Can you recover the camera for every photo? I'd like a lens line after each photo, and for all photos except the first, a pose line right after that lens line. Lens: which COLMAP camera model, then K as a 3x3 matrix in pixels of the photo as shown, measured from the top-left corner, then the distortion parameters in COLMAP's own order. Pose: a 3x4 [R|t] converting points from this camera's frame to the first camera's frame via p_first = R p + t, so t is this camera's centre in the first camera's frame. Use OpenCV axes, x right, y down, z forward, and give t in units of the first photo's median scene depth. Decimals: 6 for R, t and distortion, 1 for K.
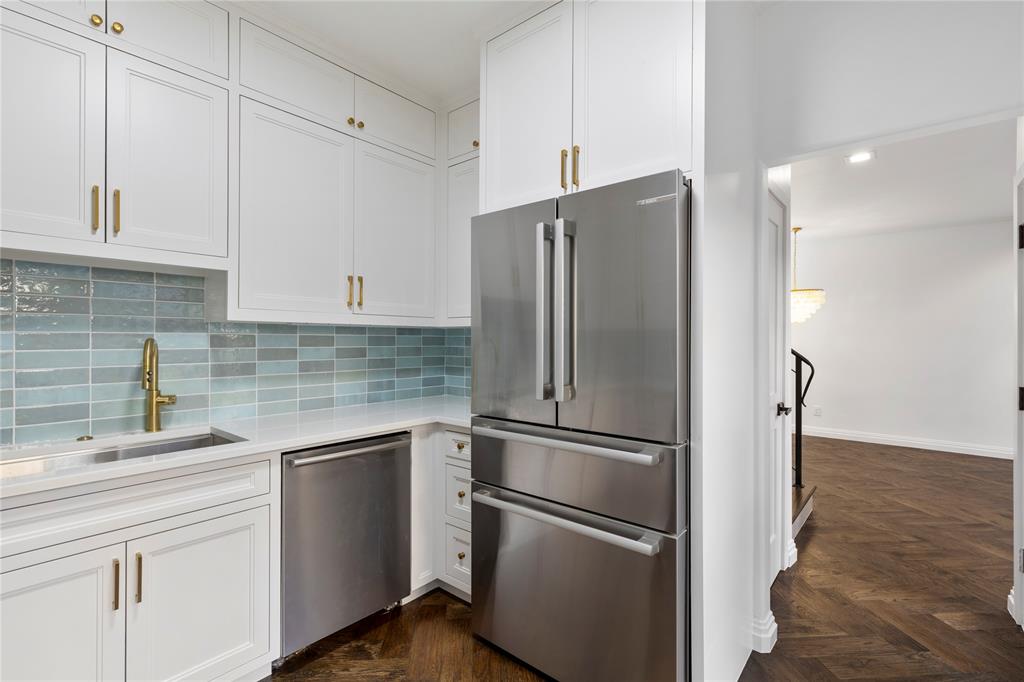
lens RADIAL K [[461.9, 0, 516.7], [0, 461.9, 336.6], [0, 0, 1]] dist [-0.001918, -0.000324]
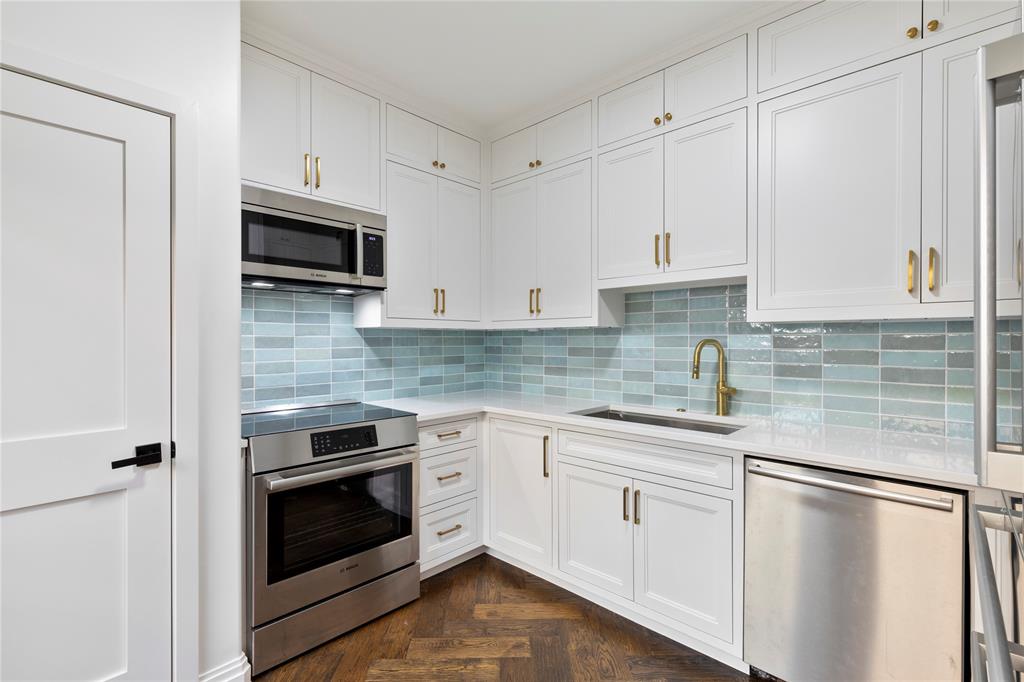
lens RADIAL K [[461.9, 0, 519.1], [0, 461.9, 339.3], [0, 0, 1]] dist [-0.001918, -0.000324]
pose [[-0.045824, -0.008977, -0.998909, 0.456806], [0.000391, 0.999959, -0.009005, 0.014221], [0.998949, -0.000804, -0.045819, 0.516219]]
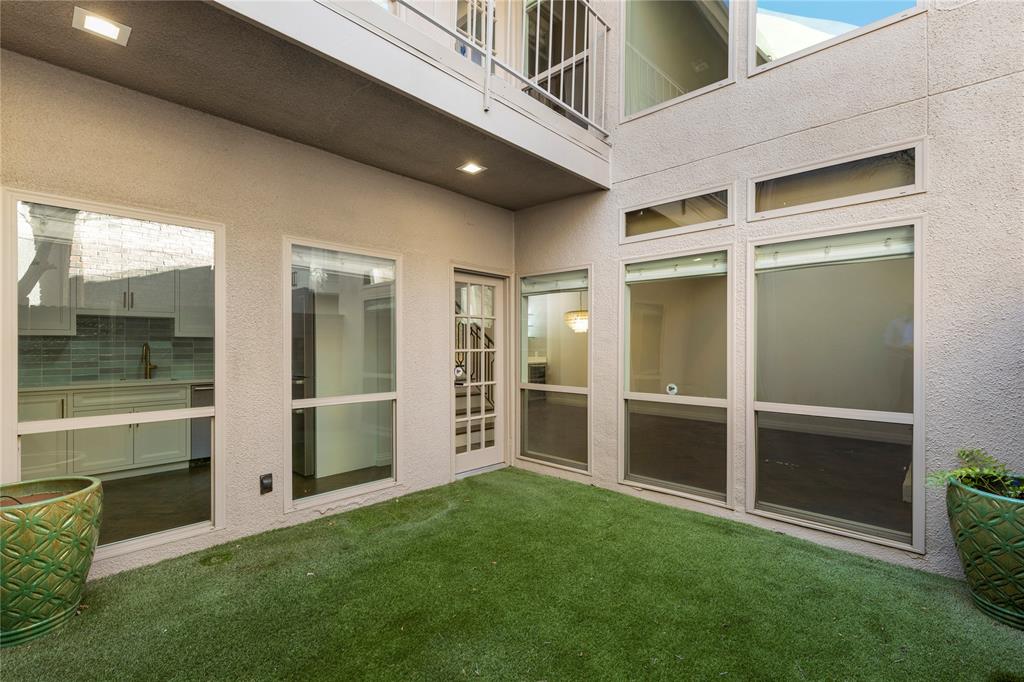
lens RADIAL K [[461.9, 0, 515.4], [0, 461.9, 346.2], [0, 0, 1]] dist [-0.001918, -0.000324]
pose [[0.998324, -0.003384, -0.057769, 1.427971], [0.003814, 0.999966, 0.007335, 0.007578], [0.057742, -0.007543, 0.998303, -1.473199]]
